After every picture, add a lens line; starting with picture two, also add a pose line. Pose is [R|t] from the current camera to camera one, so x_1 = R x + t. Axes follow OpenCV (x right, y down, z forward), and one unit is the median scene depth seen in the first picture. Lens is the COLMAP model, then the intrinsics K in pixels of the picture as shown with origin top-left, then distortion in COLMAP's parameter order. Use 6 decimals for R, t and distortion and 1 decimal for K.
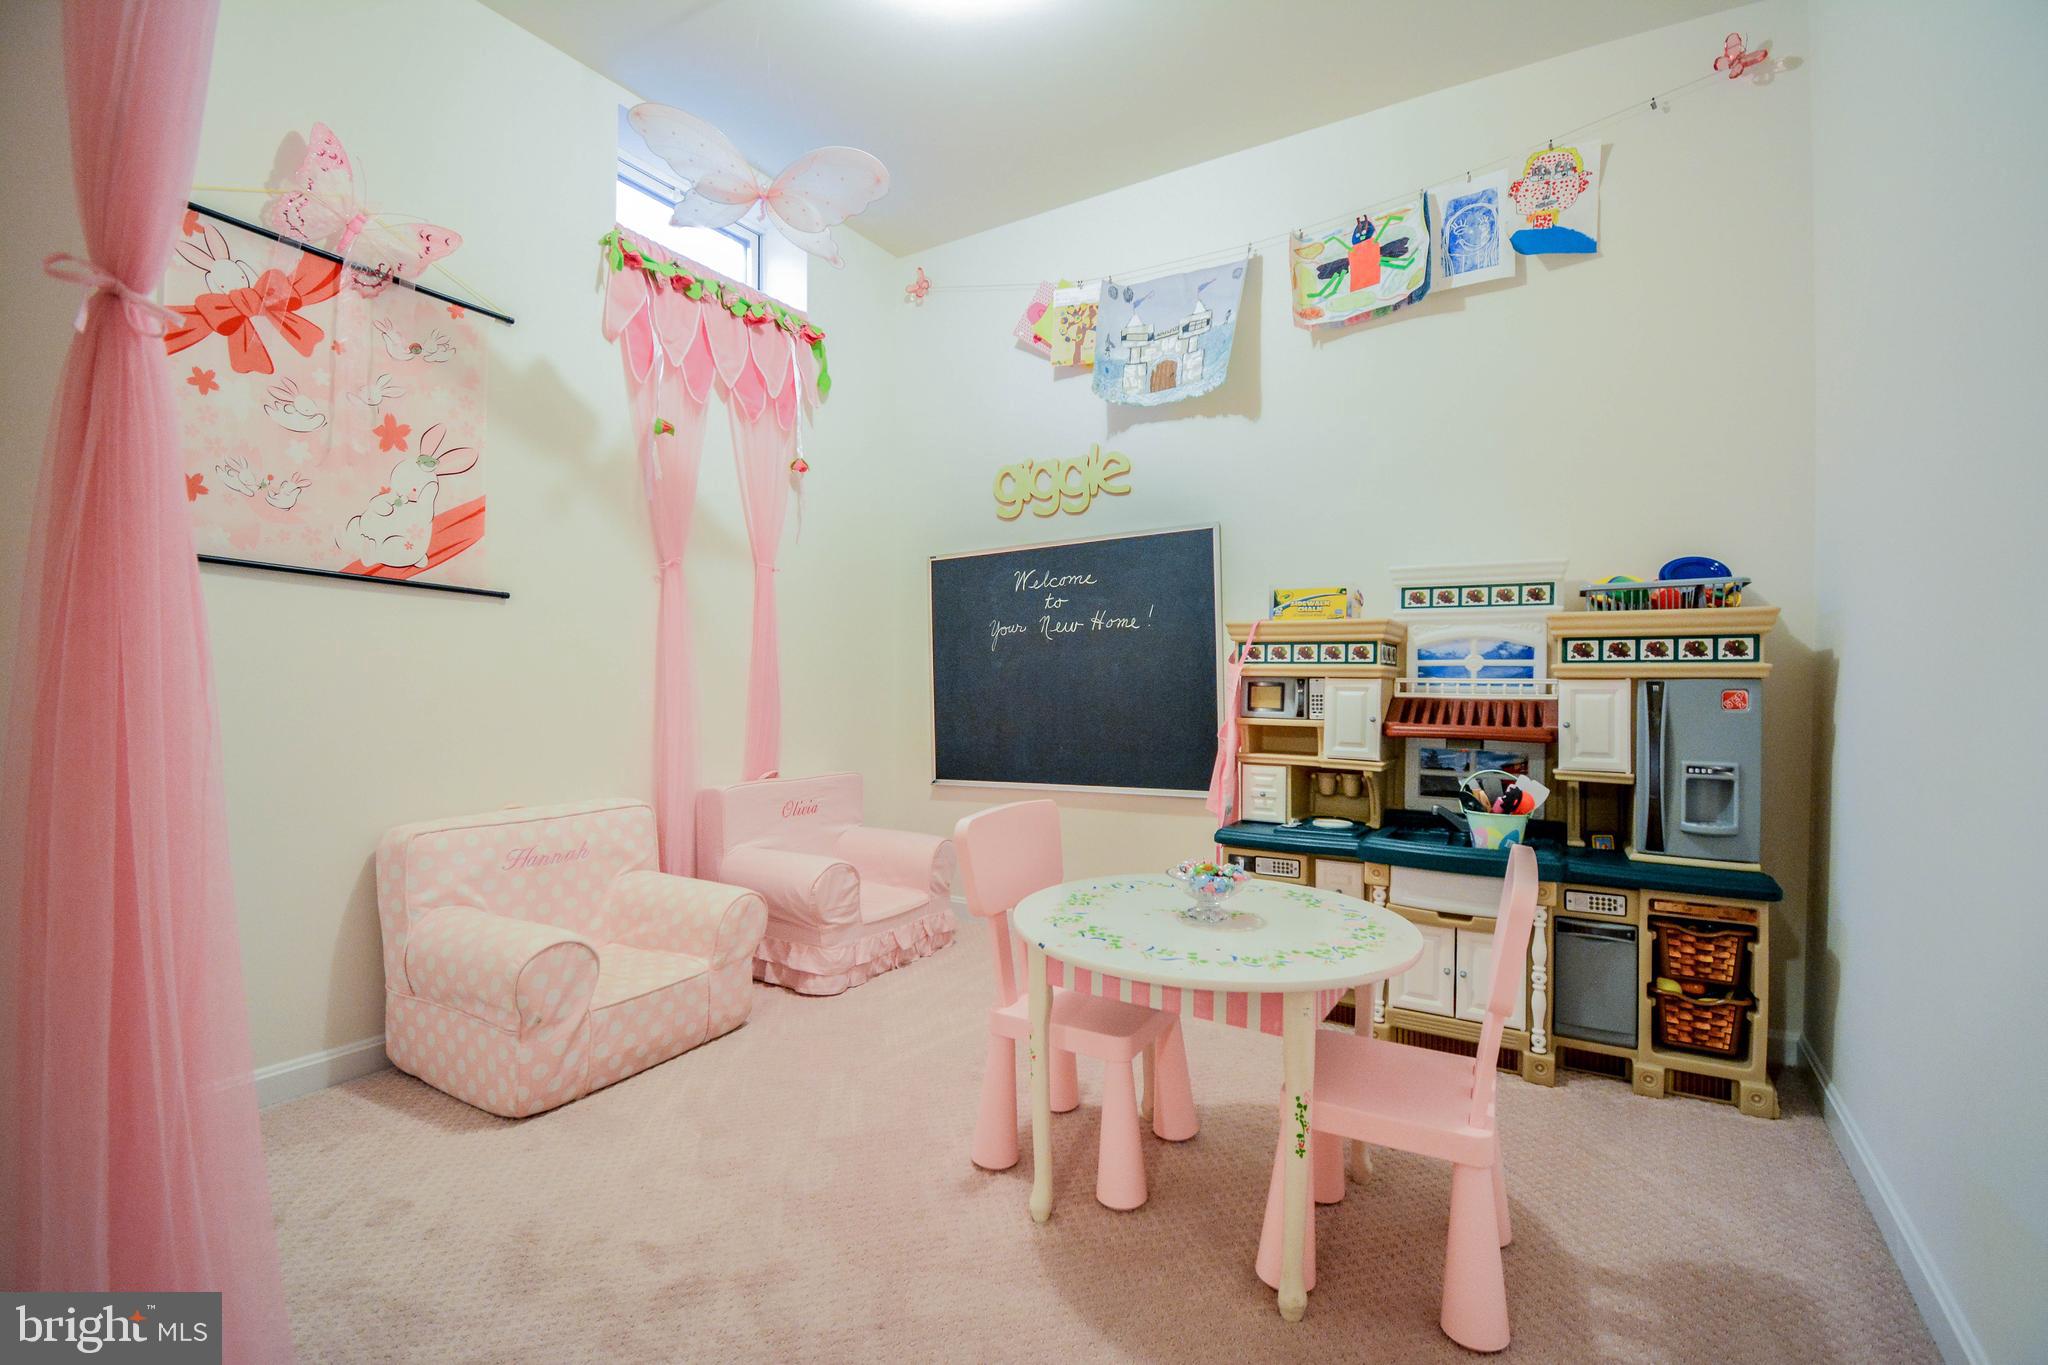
lens RADIAL K [[913.6, 0, 1014.3], [0, 913.6, 680.1], [0, 0, 1]] dist [0.006973, -0.015764]
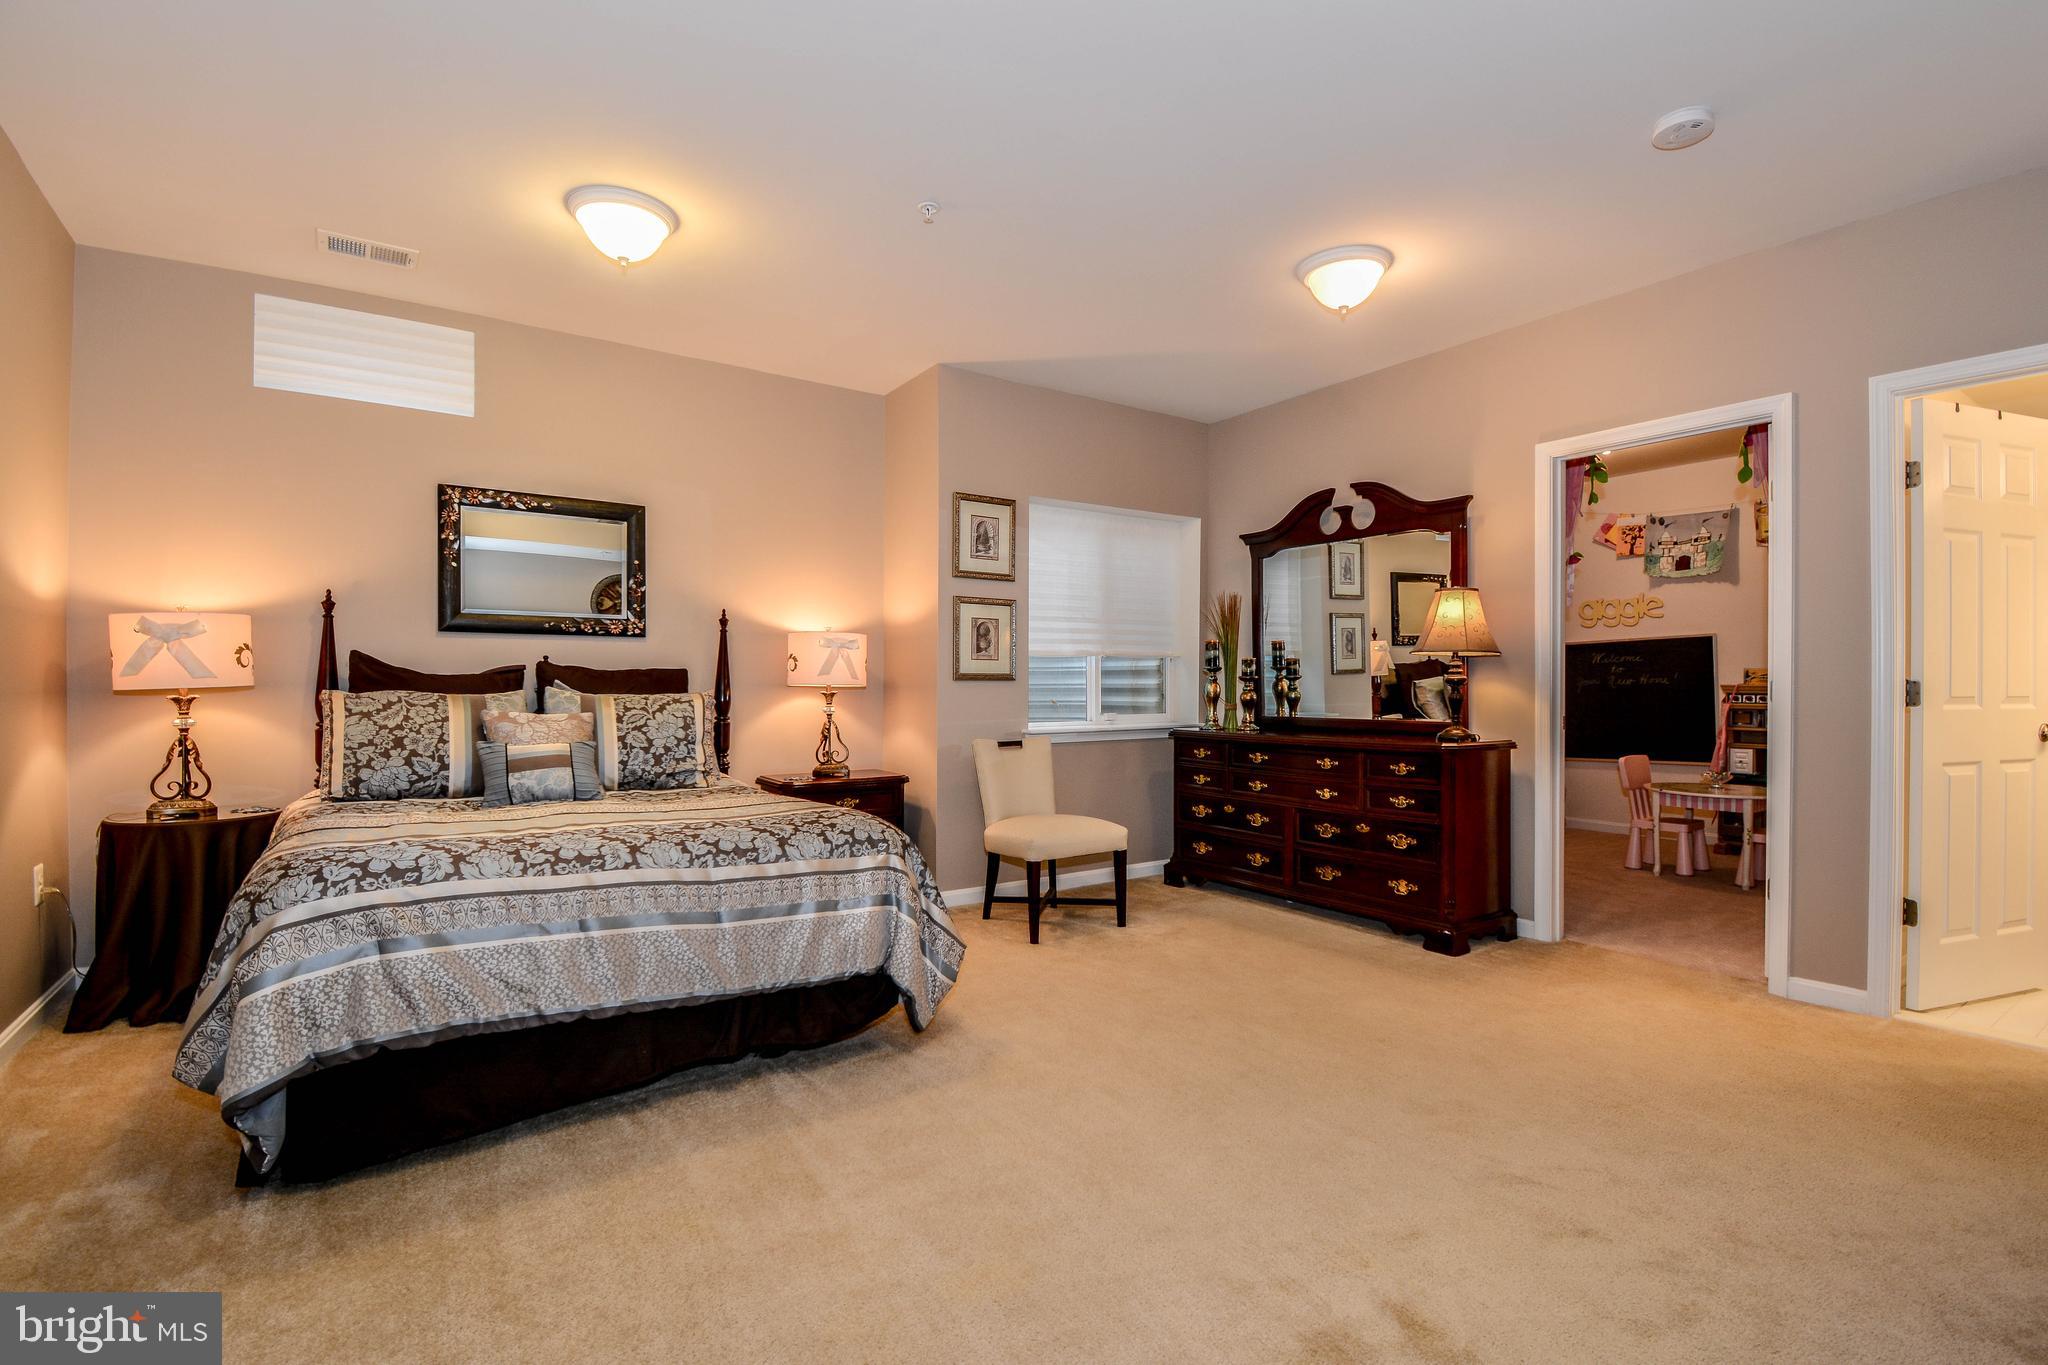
lens RADIAL K [[913.6, 0, 1038.2], [0, 913.6, 679.4], [0, 0, 1]] dist [0.006973, -0.015764]
pose [[0.920757, 0.000128, -0.390136, -0.365236], [-0.003684, 0.999958, -0.008366, -0.043419], [0.390118, 0.009141, 0.920719, -1.435935]]
